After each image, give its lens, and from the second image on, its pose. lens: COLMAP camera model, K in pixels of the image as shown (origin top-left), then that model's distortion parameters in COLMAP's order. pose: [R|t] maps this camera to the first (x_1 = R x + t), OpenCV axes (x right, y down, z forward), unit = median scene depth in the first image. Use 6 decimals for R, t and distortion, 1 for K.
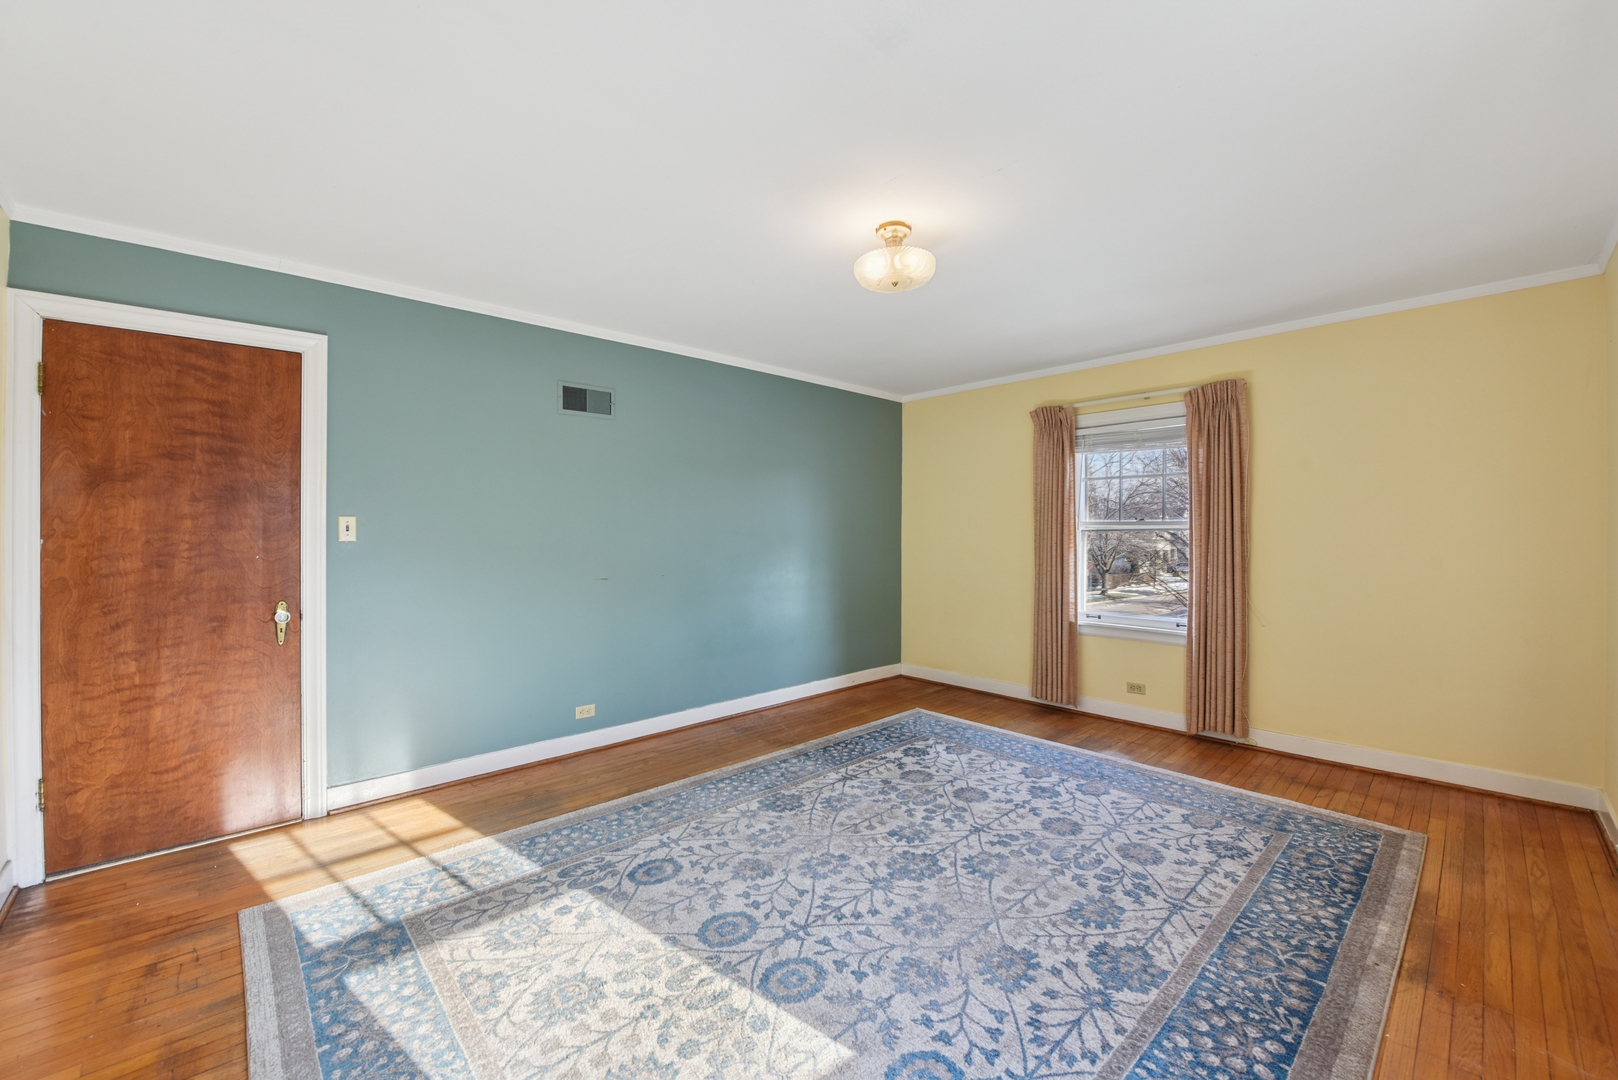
lens RADIAL K [[646.8, 0, 820.1], [0, 646.8, 532.4], [0, 0, 1]] dist [-0.013066, -0.003610]
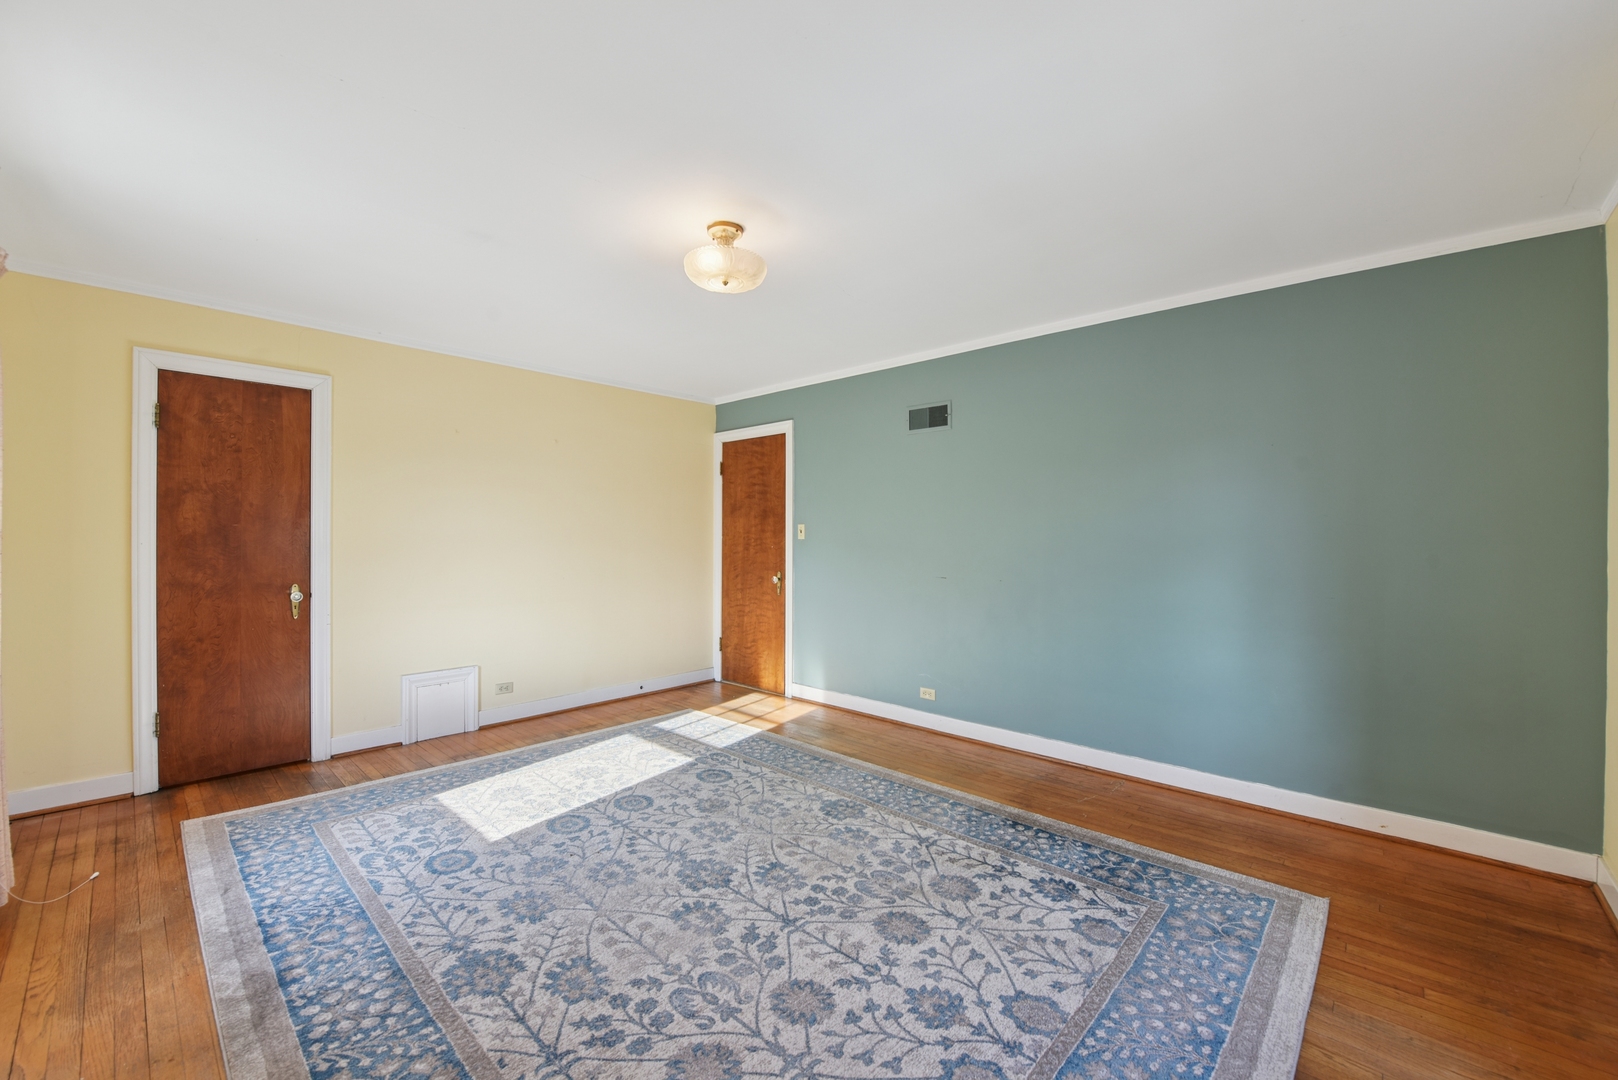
lens RADIAL K [[646.8, 0, 807.2], [0, 646.8, 534.4], [0, 0, 1]] dist [-0.013066, -0.003610]
pose [[0.063571, 0.002389, -0.997974, 1.055037], [-0.005943, 0.999980, 0.002015, -0.002332], [0.997960, 0.005803, 0.063584, 1.012796]]
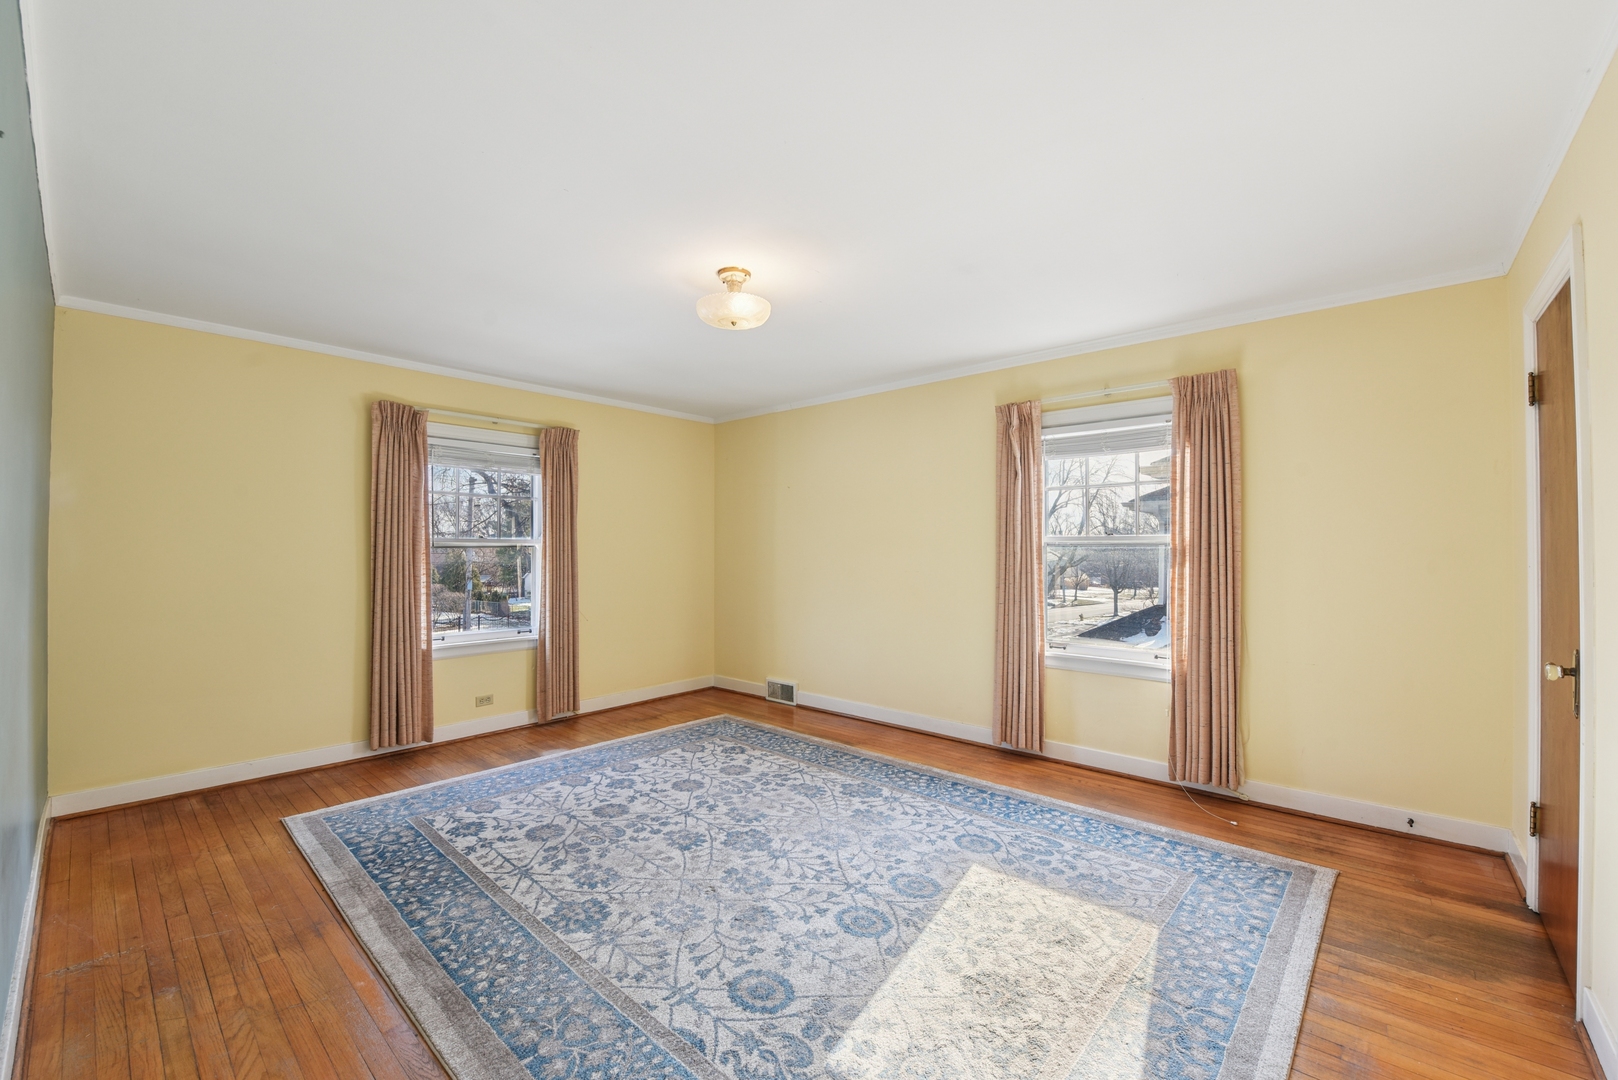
lens RADIAL K [[646.8, 0, 803.5], [0, 646.8, 545.7], [0, 0, 1]] dist [-0.013066, -0.003610]
pose [[-0.079310, 0.006659, 0.996828, -0.937450], [0.000307, 0.999978, -0.006656, 0.001084], [-0.996850, -0.000222, -0.079310, 0.922581]]
